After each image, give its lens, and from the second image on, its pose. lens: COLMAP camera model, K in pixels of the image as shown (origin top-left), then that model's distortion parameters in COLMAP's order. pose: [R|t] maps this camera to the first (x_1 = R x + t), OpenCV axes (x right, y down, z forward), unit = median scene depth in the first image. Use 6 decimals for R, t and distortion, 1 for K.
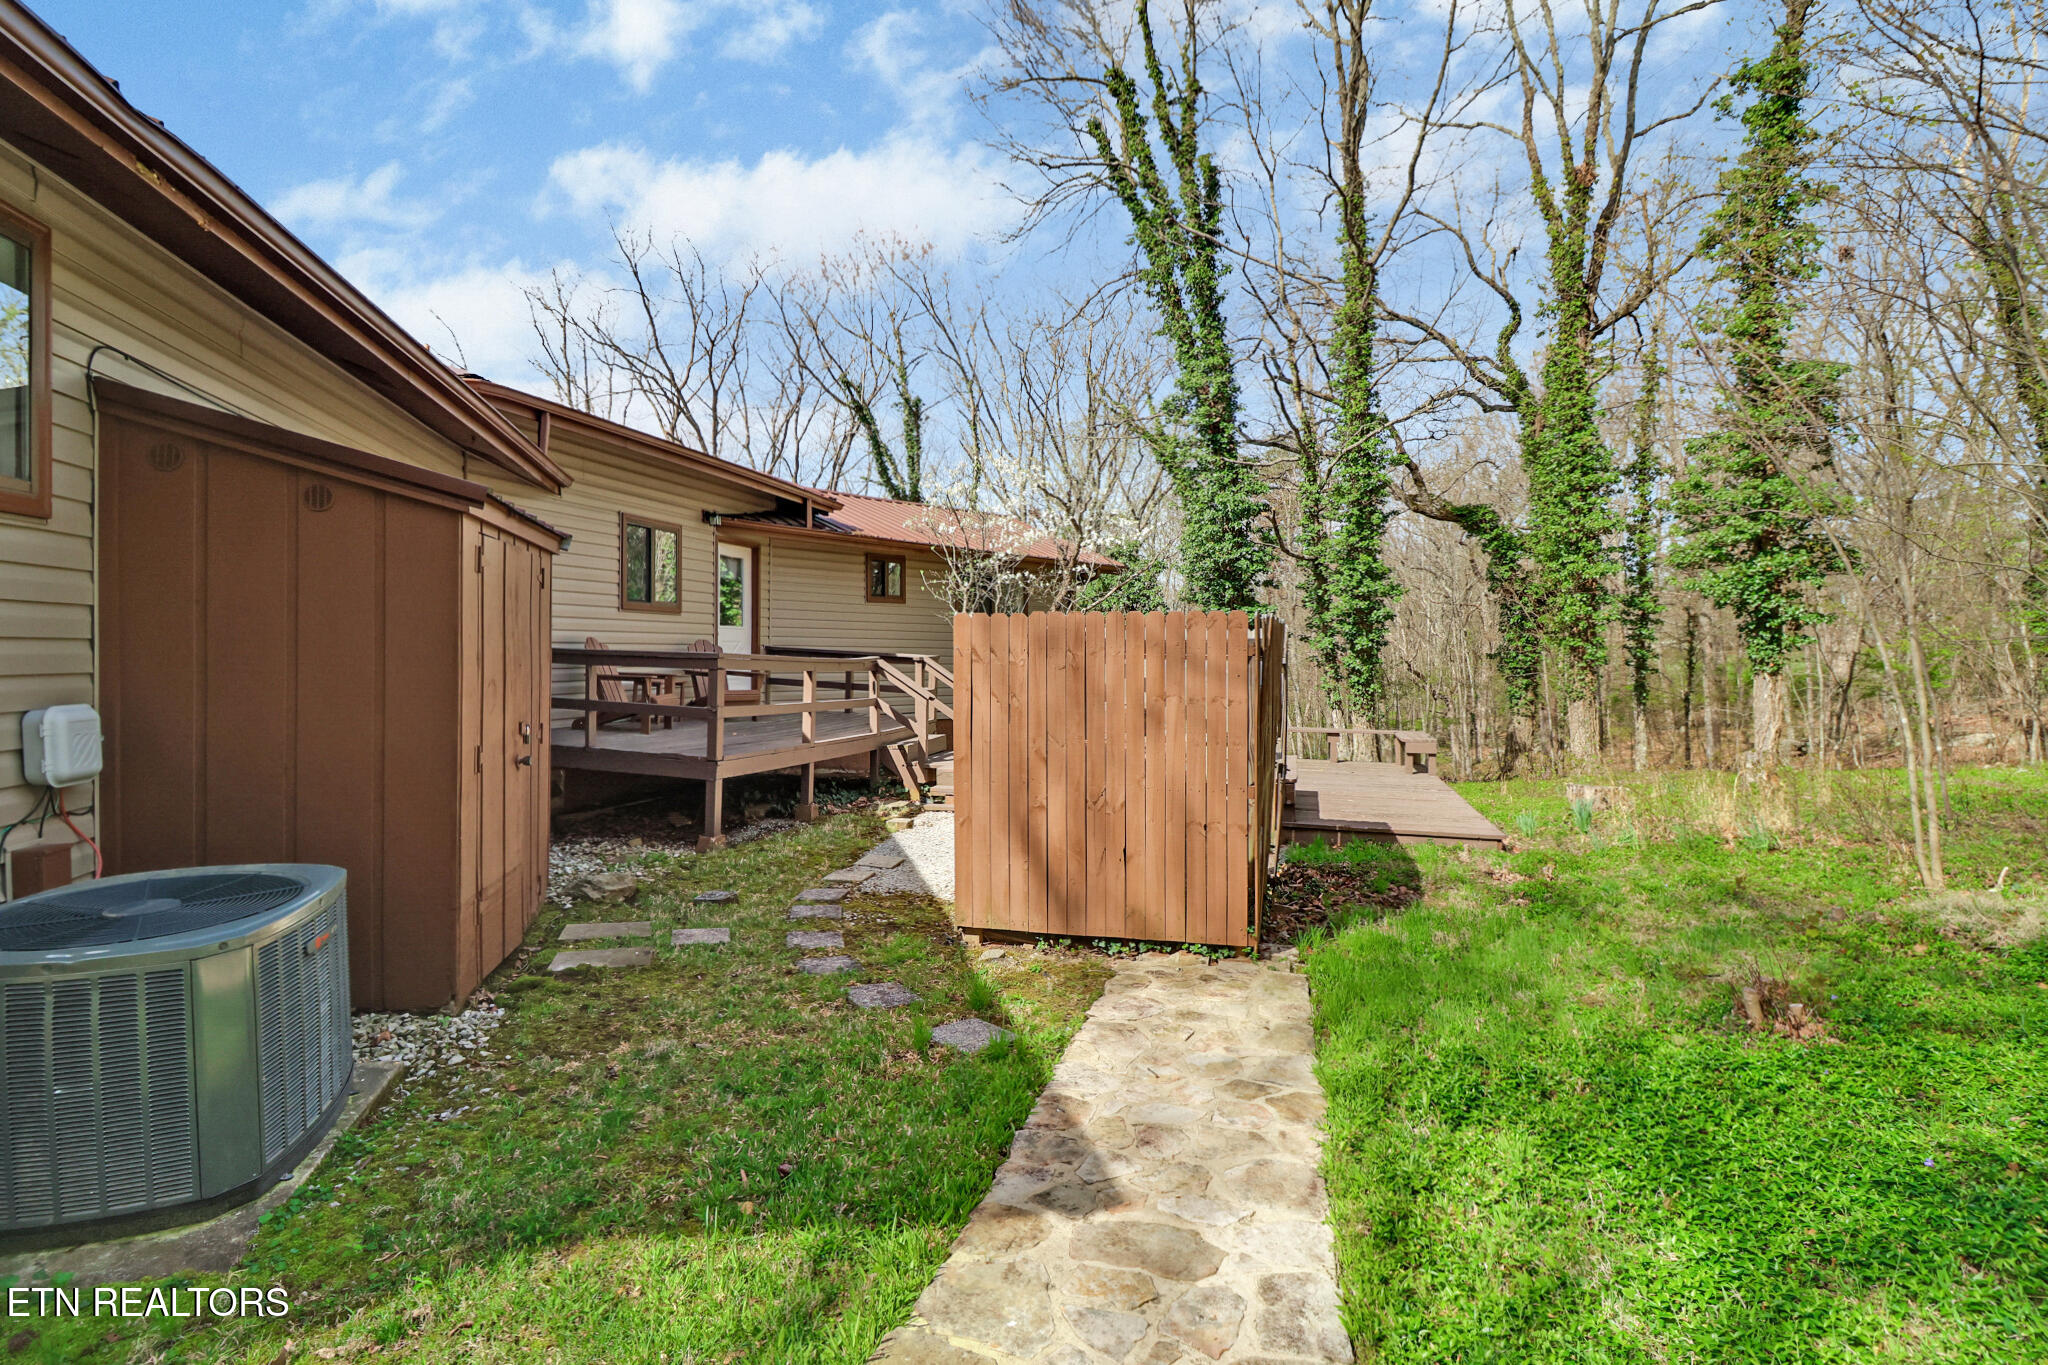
lens RADIAL K [[975.9, 0, 1034.9], [0, 975.9, 649.9], [0, 0, 1]] dist [0.000163, -0.007400]
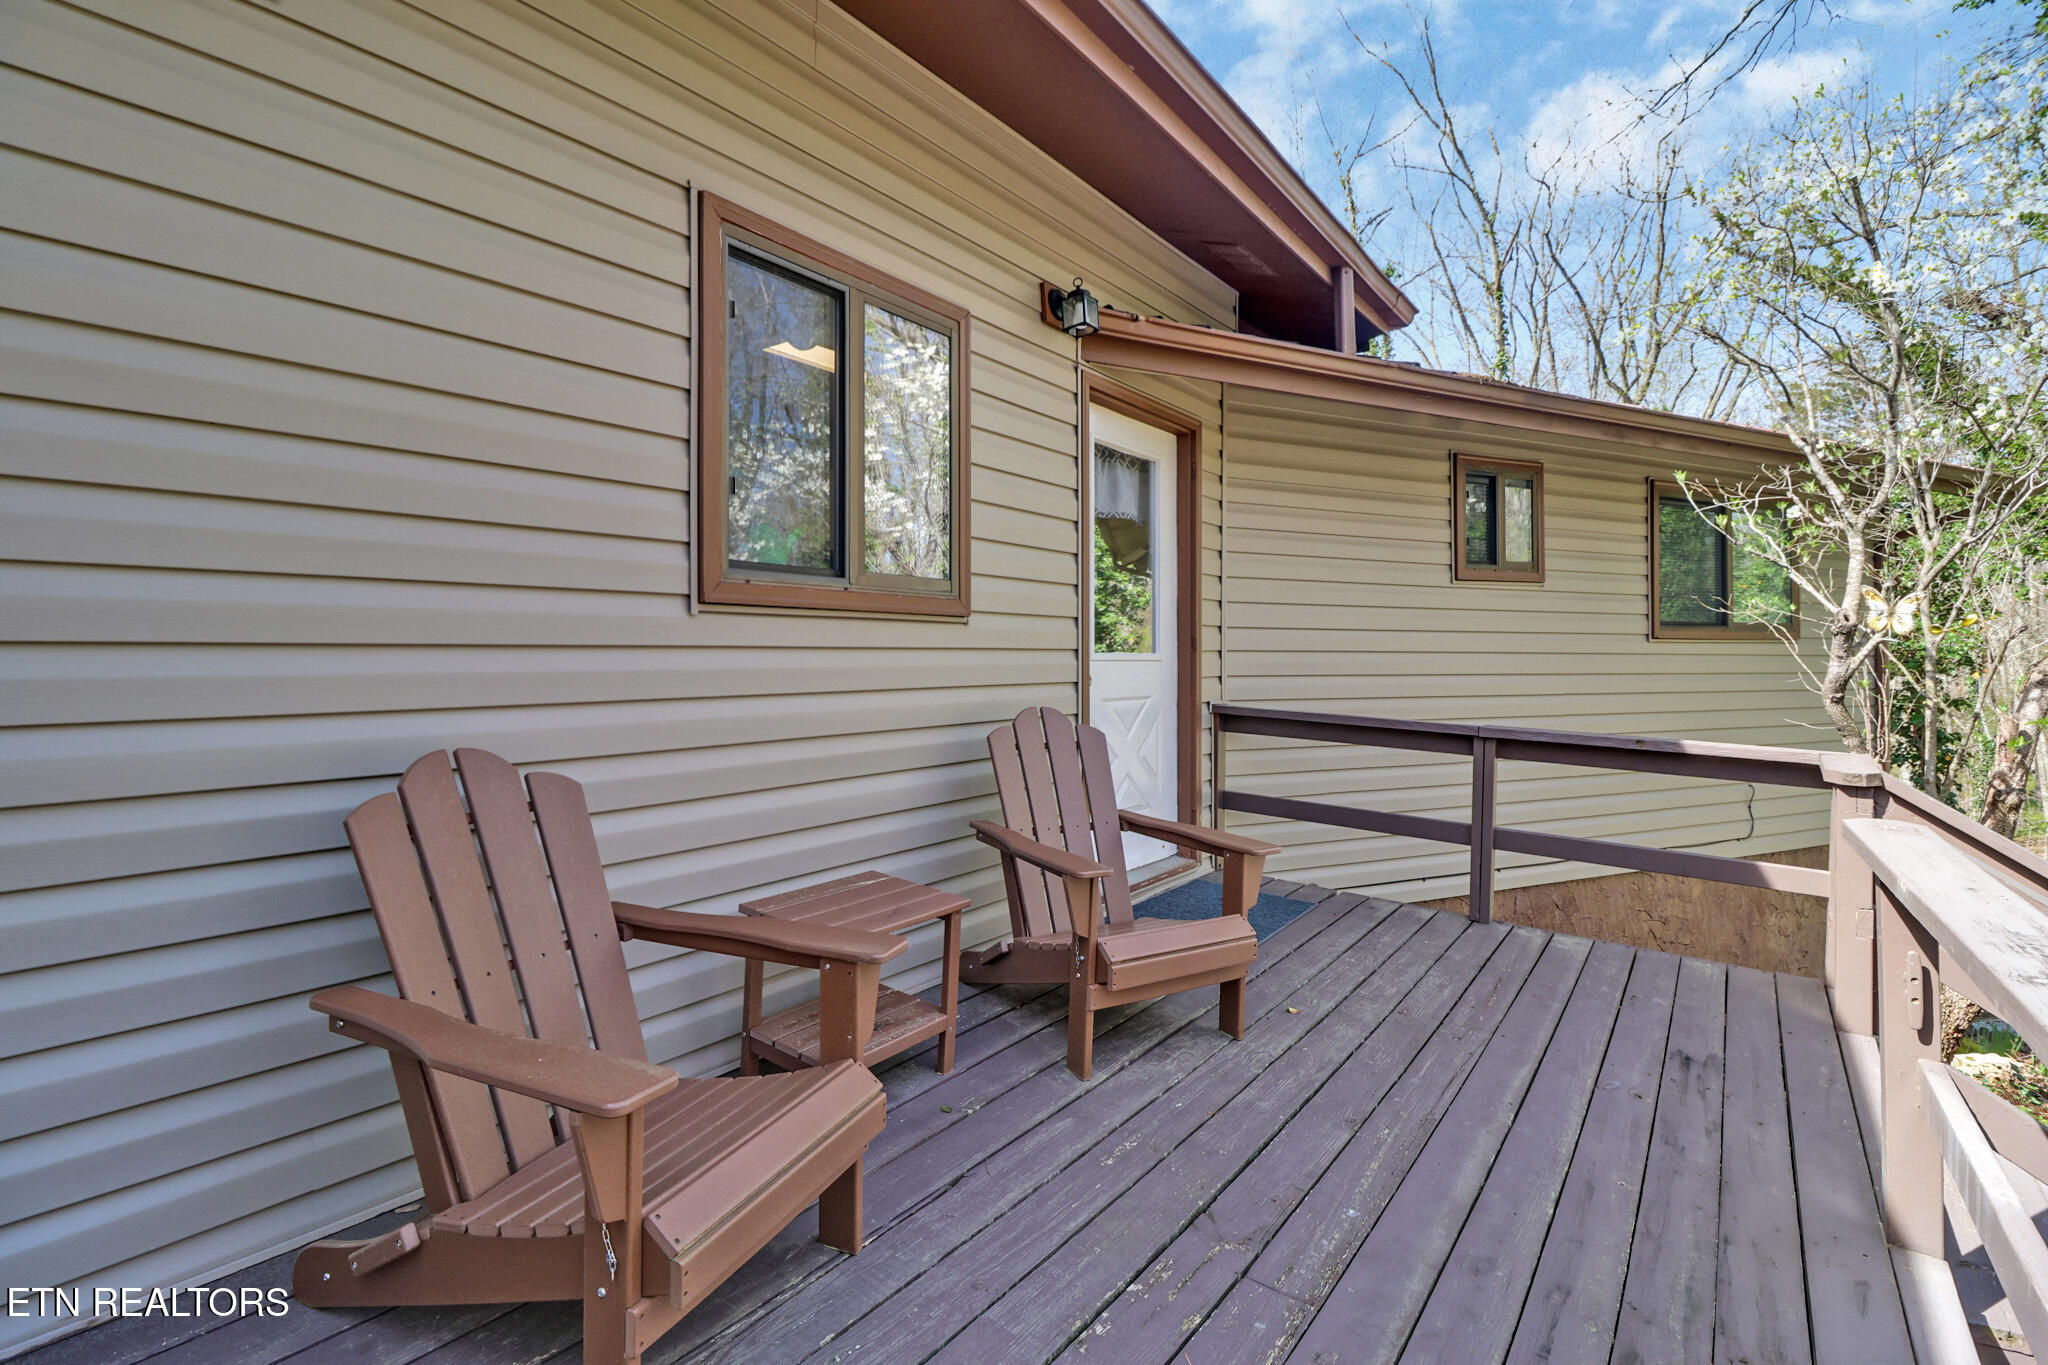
lens RADIAL K [[975.9, 0, 1034.9], [0, 975.9, 649.9], [0, 0, 1]] dist [0.000163, -0.007400]
pose [[0.935421, -0.005047, -0.353499, -0.220747], [0.004919, 0.999987, -0.001259, -0.025563], [0.353500, -0.000561, 0.935434, 0.670988]]
